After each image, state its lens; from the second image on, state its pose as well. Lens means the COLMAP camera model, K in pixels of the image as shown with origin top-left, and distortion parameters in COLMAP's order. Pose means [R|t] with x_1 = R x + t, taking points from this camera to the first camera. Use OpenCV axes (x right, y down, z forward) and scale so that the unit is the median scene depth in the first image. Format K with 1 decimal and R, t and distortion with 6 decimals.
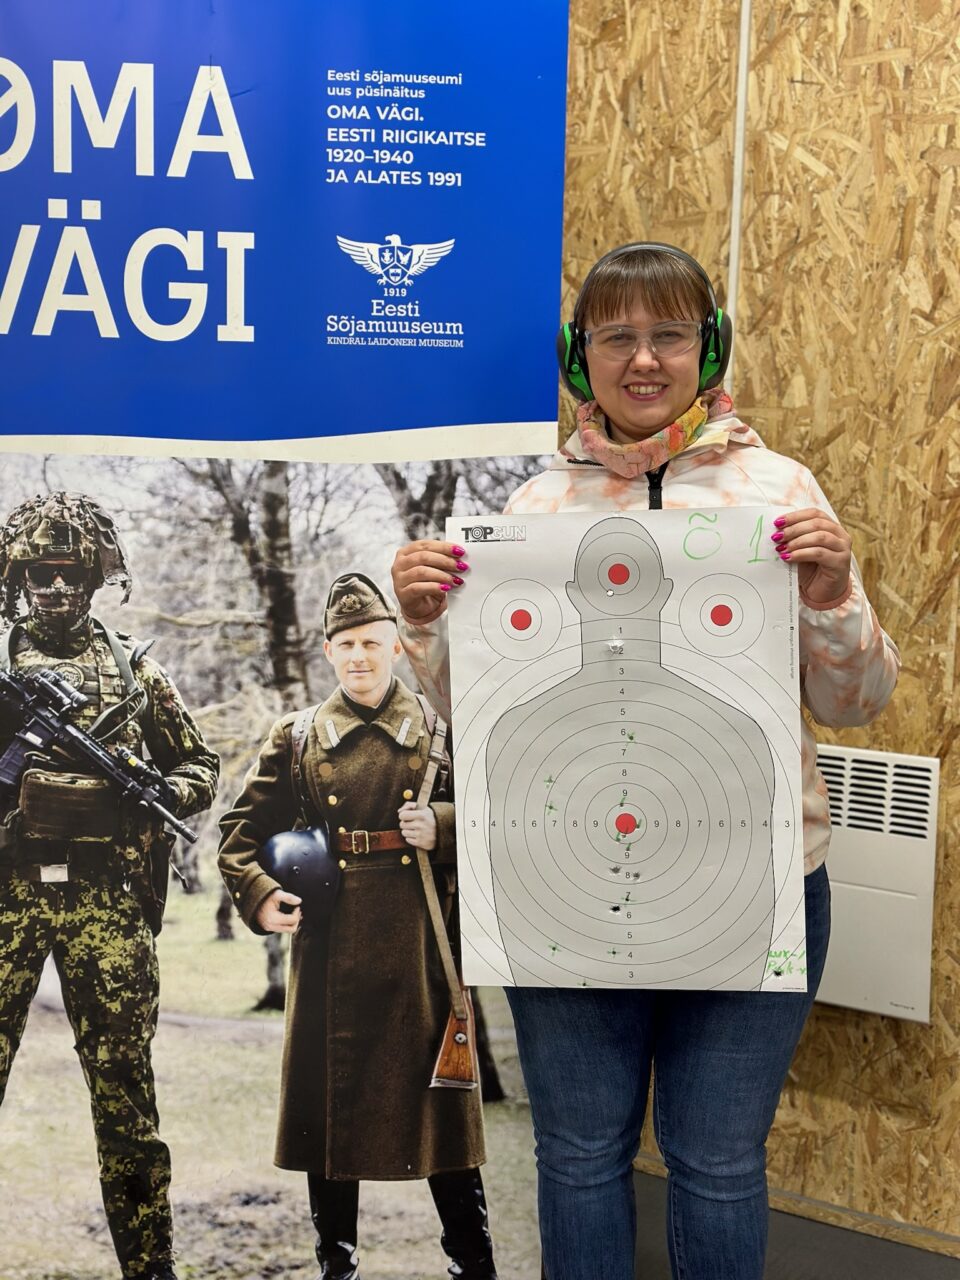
lens RADIAL K [[1758.4, 0, 484.0], [0, 1758.4, 645.8], [0, 0, 1]] dist [0.104544, 0.000000]
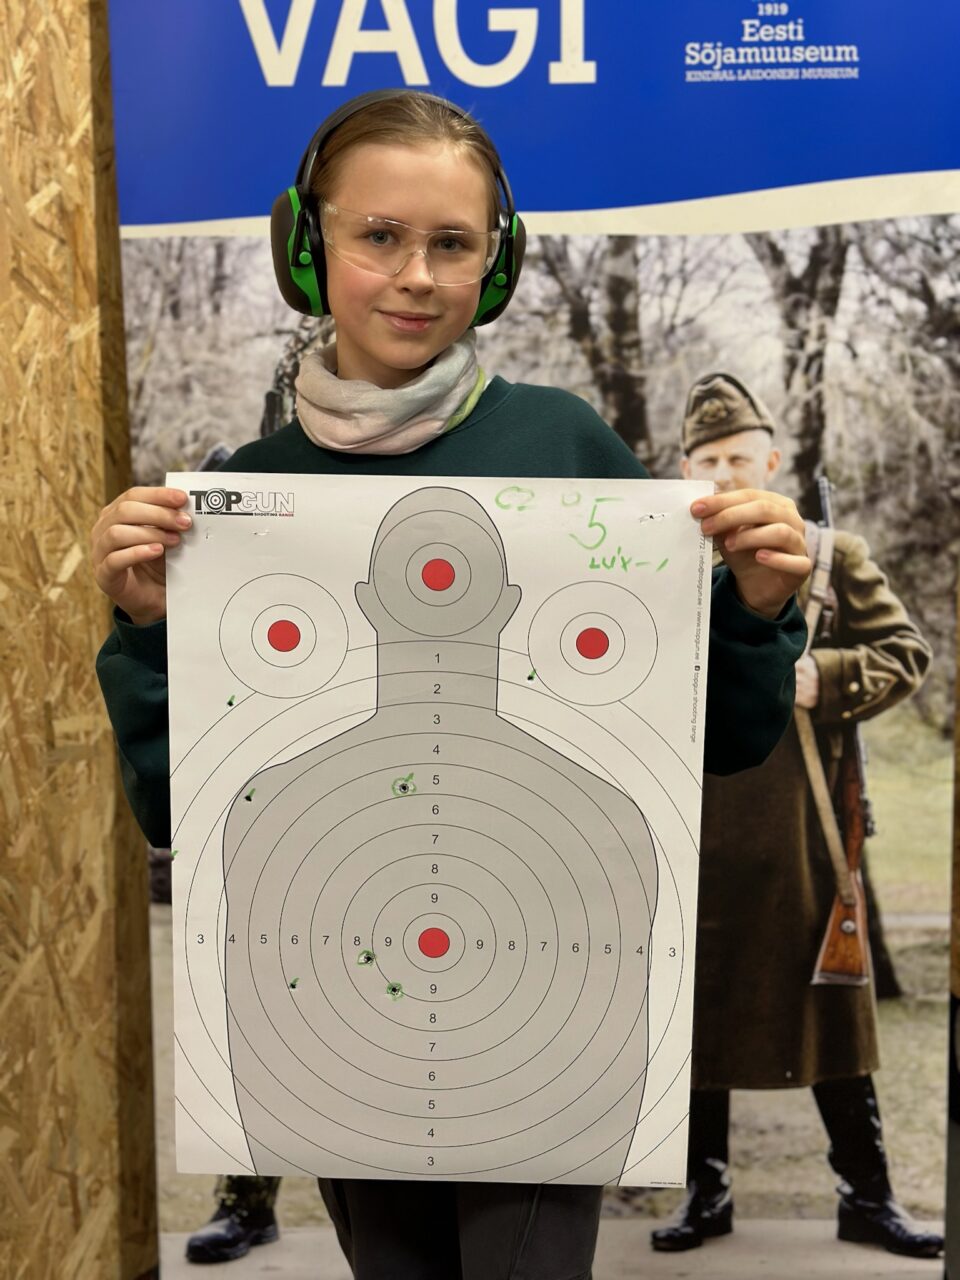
lens RADIAL K [[1758.4, 0, 468.6], [0, 1758.4, 648.2], [0, 0, 1]] dist [0.104544, 0.000000]
pose [[0.999266, -0.028510, -0.025603, -0.172266], [0.030799, 0.995098, 0.093975, 0.005214], [0.022798, -0.094694, 0.995245, 0.171532]]
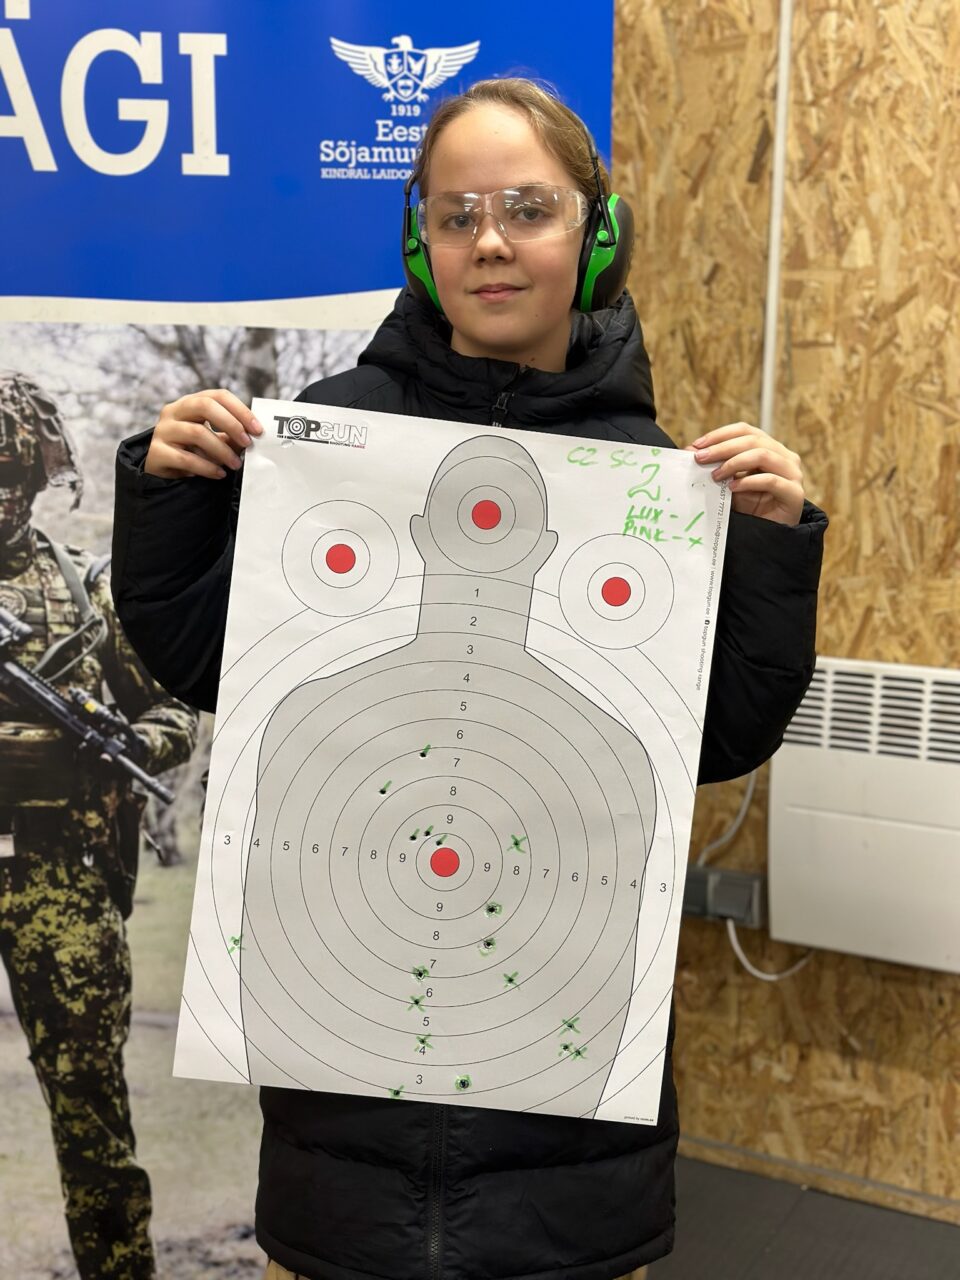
lens RADIAL K [[1758.4, 0, 486.1], [0, 1758.4, 644.9], [0, 0, 1]] dist [0.104544, 0.000000]
pose [[0.998569, -0.021798, 0.048833, -0.057819], [0.019635, 0.998824, 0.044328, 0.005357], [-0.049742, -0.043305, 0.997823, 0.187661]]
